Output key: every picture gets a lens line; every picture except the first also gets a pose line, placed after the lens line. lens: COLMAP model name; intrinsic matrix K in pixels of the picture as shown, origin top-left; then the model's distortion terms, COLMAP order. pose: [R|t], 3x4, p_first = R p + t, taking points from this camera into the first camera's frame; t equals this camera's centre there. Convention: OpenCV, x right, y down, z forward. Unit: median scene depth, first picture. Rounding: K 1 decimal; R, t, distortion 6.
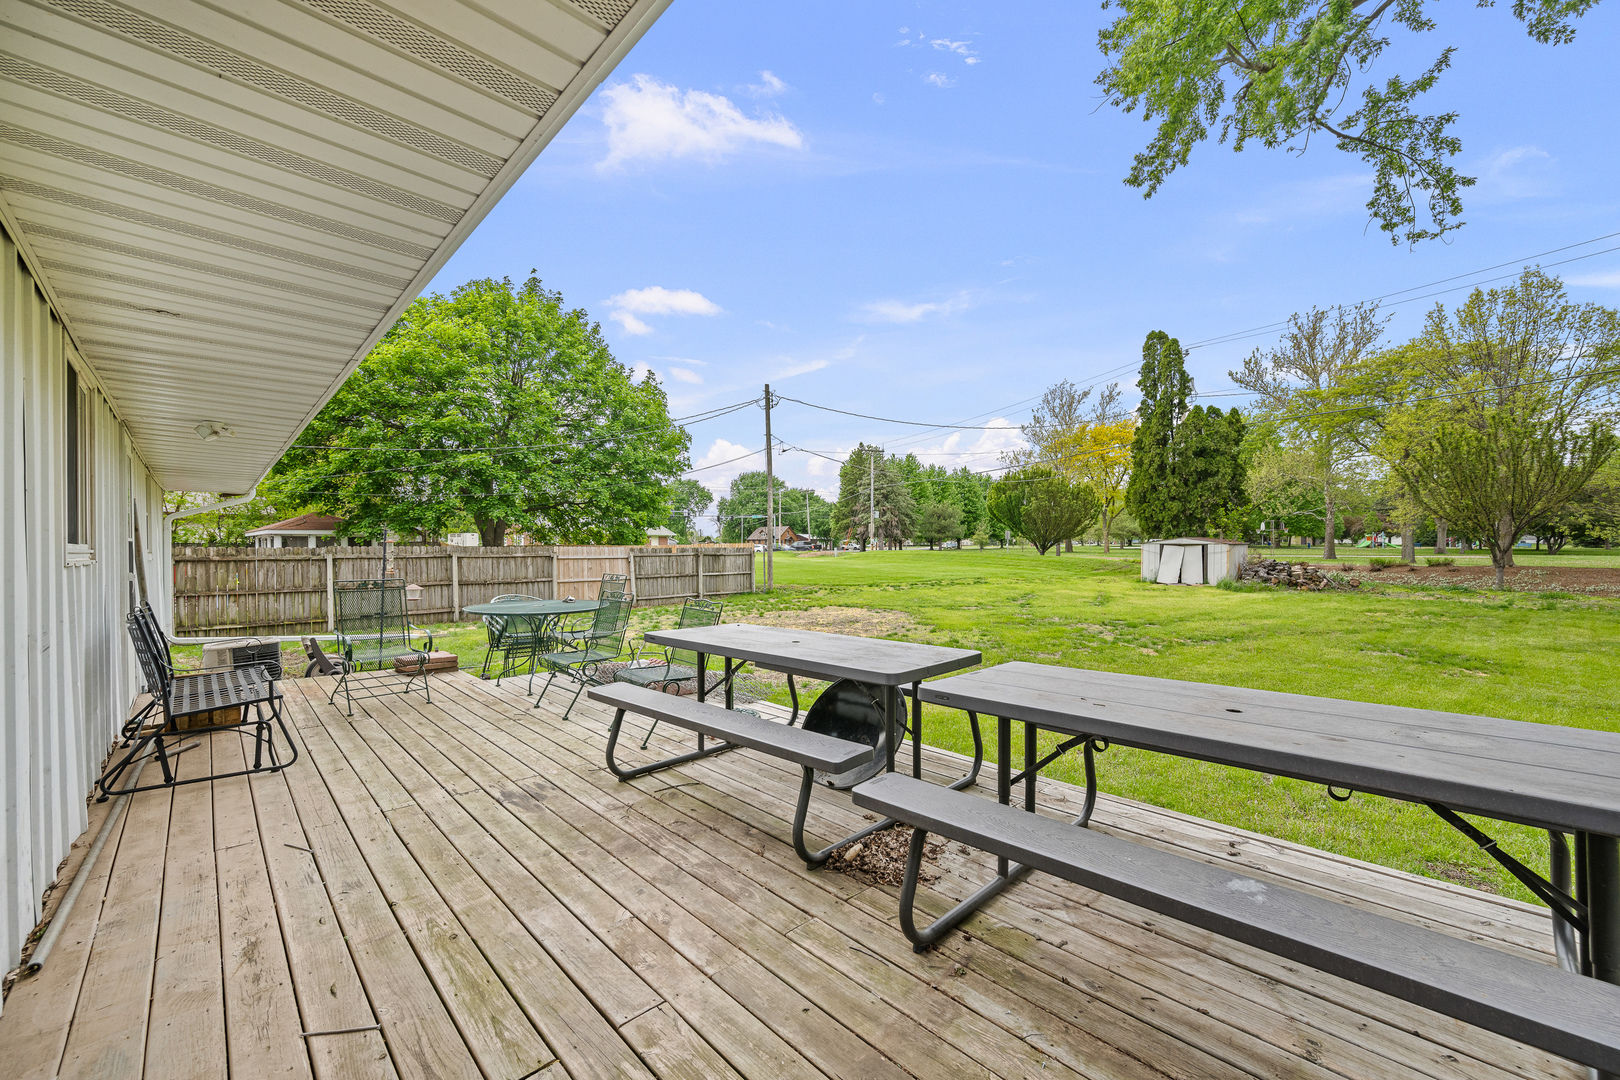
lens RADIAL K [[636.5, 0, 808.1], [0, 636.5, 547.8], [0, 0, 1]] dist [0.003119, 0.000113]
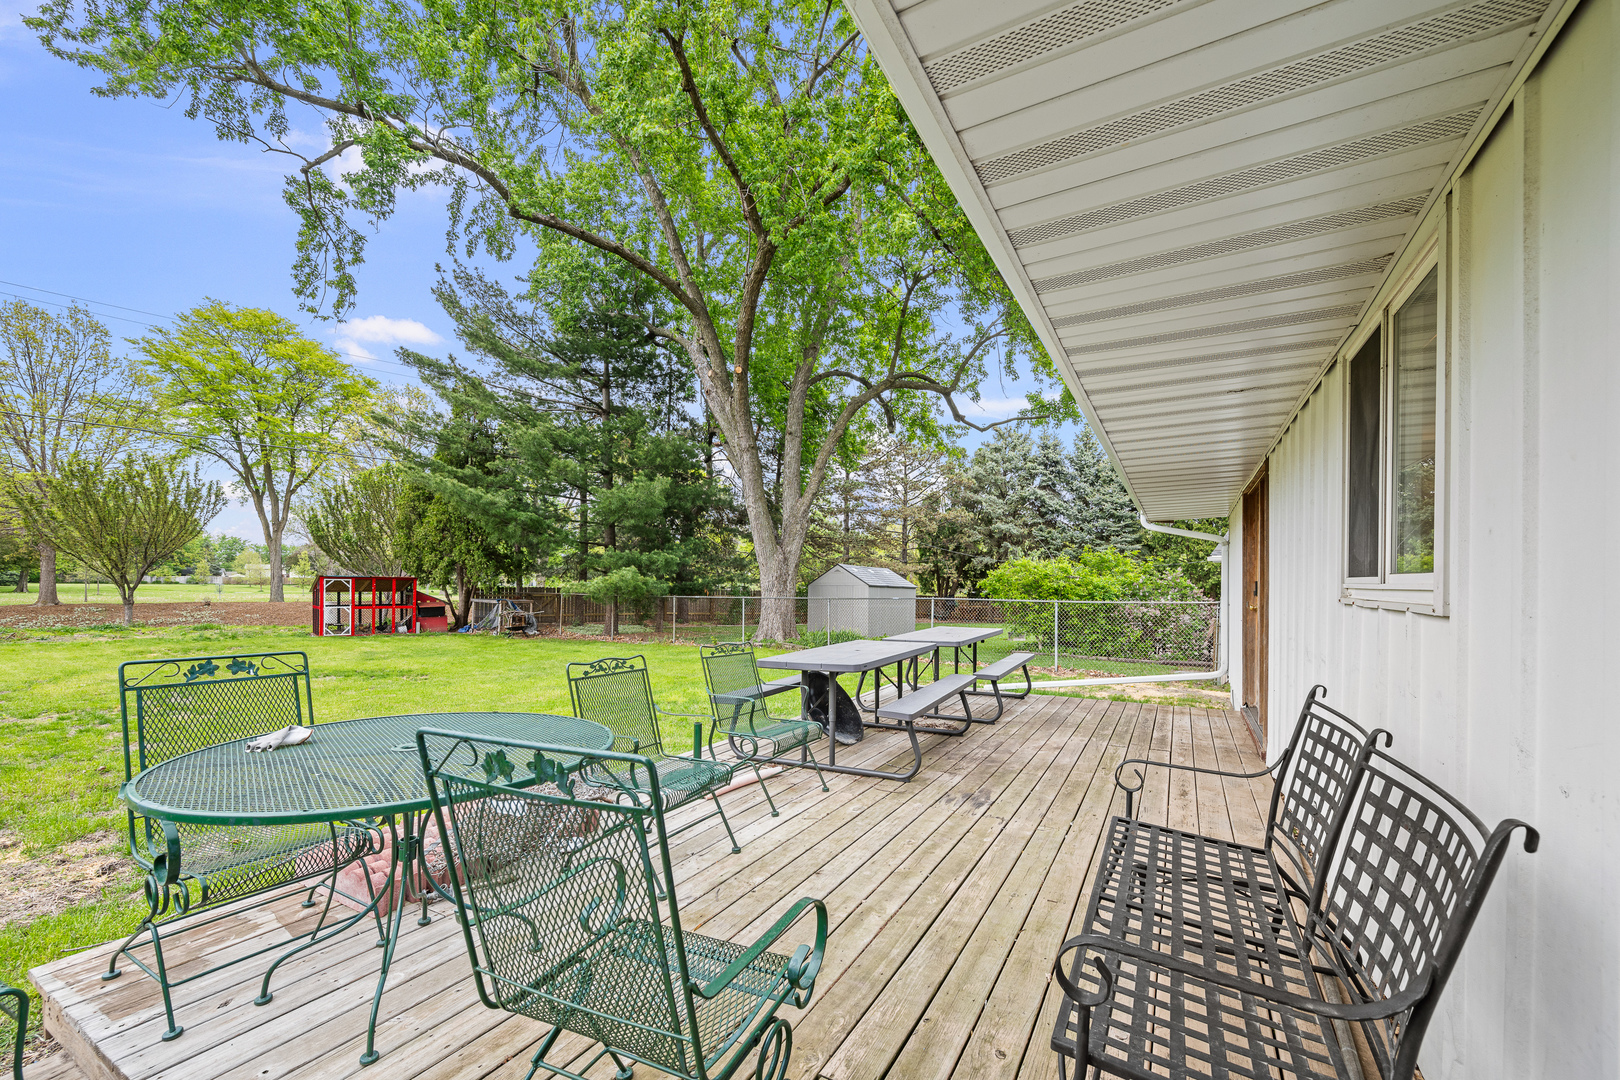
lens RADIAL K [[636.5, 0, 822.3], [0, 636.5, 589.3], [0, 0, 1]] dist [0.003119, 0.000113]
pose [[-0.289314, -0.002684, 0.957230, -1.448713], [-0.003484, 0.999992, 0.001751, 0.007928], [-0.957228, -0.002828, -0.289321, 1.573094]]
